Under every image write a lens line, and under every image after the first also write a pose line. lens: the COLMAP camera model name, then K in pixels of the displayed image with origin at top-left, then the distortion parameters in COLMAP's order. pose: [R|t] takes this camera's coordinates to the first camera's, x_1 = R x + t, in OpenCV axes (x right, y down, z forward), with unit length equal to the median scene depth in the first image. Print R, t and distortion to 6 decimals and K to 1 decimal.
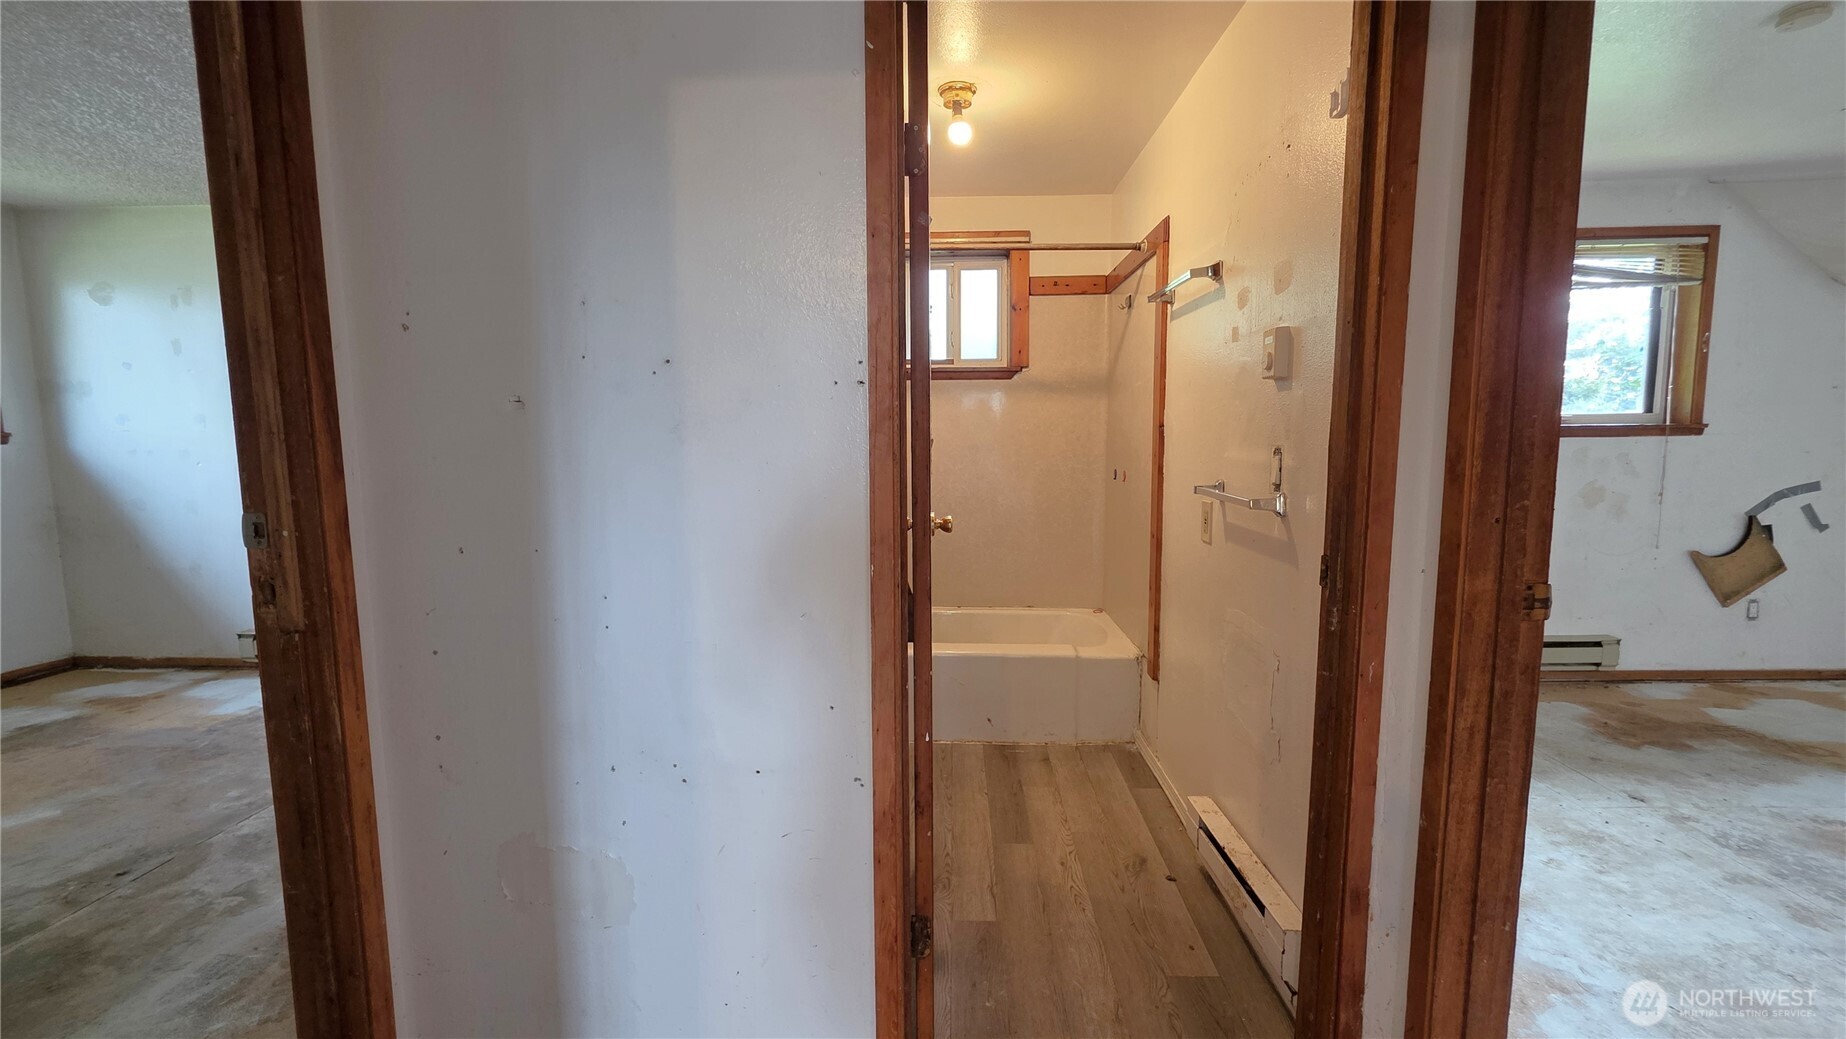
lens RADIAL K [[736.4, 0, 923.0], [0, 736.4, 519.5], [0, 0, 1]] dist [-0.001078, -0.000737]
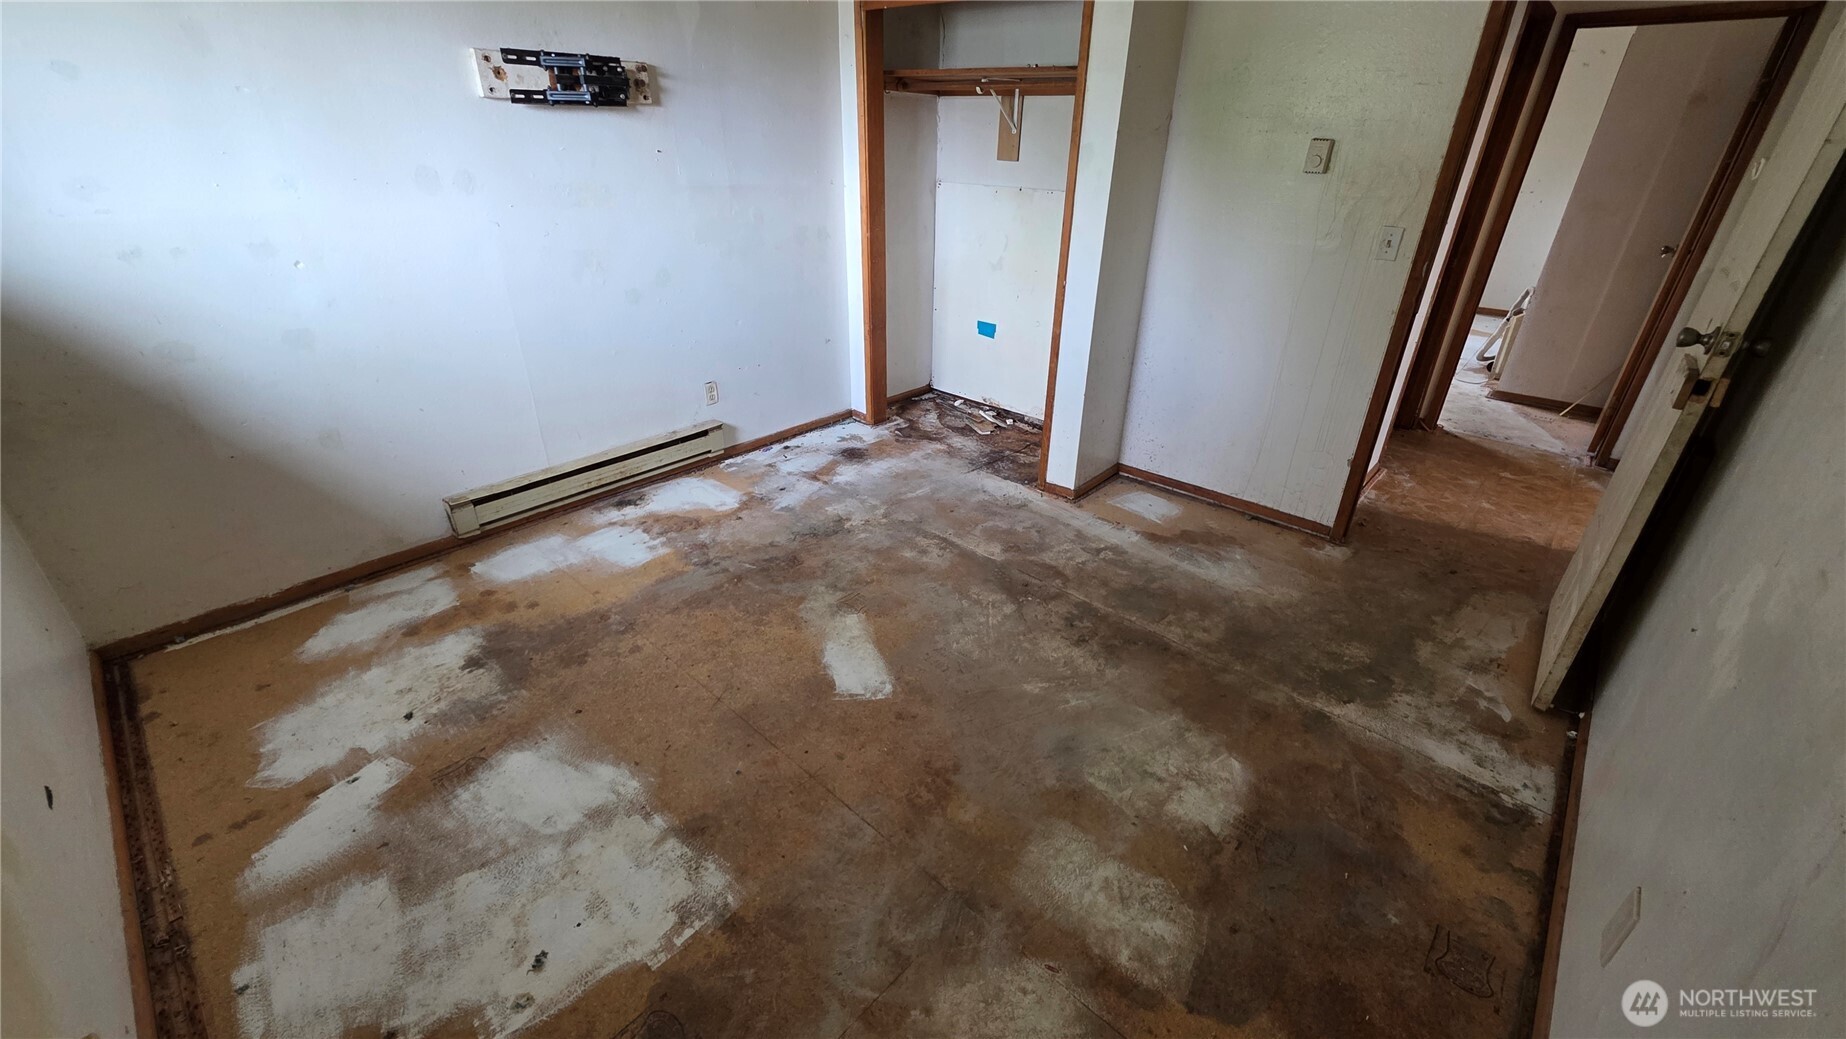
lens RADIAL K [[736.4, 0, 923.0], [0, 736.4, 519.5], [0, 0, 1]] dist [-0.001078, -0.000737]
pose [[0.641514, -0.343245, 0.686034, -1.468205], [0.068694, 0.916420, 0.394279, -0.111429], [-0.764029, -0.205809, 0.611475, 0.252795]]
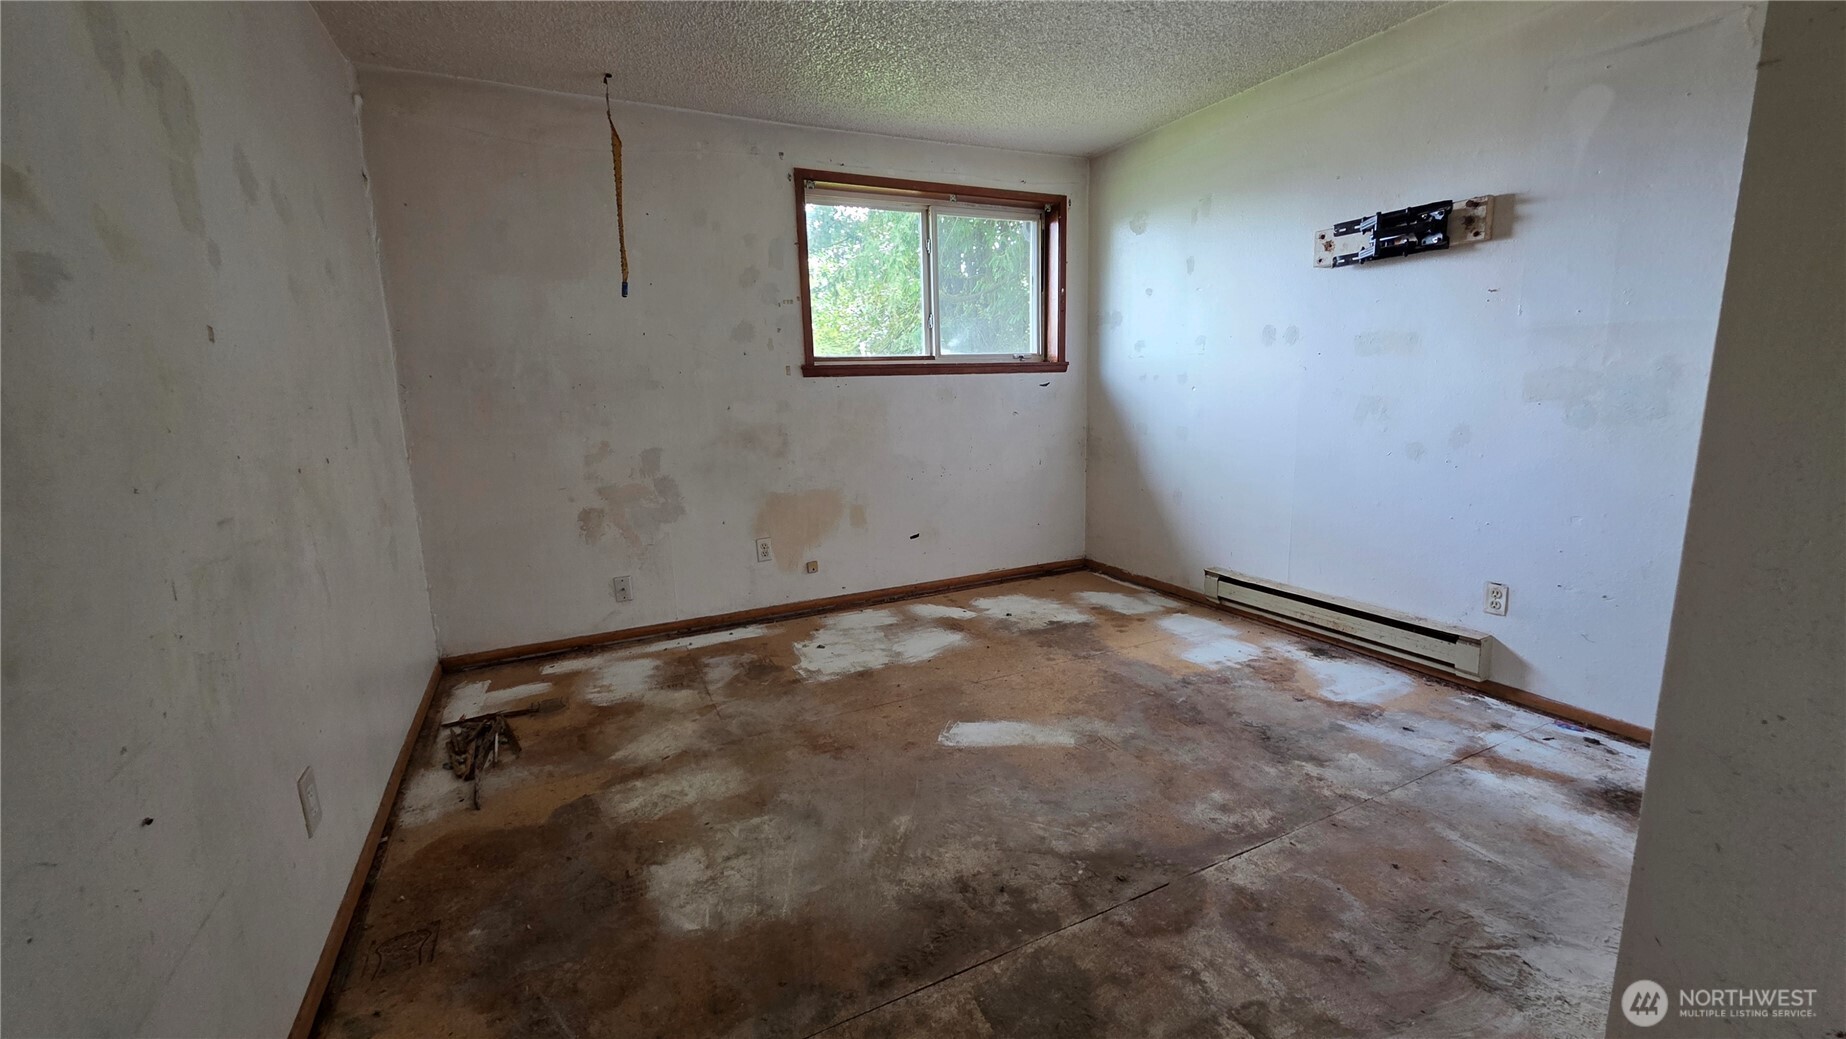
lens RADIAL K [[736.4, 0, 923.0], [0, 736.4, 519.5], [0, 0, 1]] dist [-0.001078, -0.000737]
pose [[0.482559, 0.147002, -0.863439, -0.383852], [-0.070551, 0.989135, 0.128973, -0.006681], [0.873017, -0.001320, 0.487688, 0.283507]]
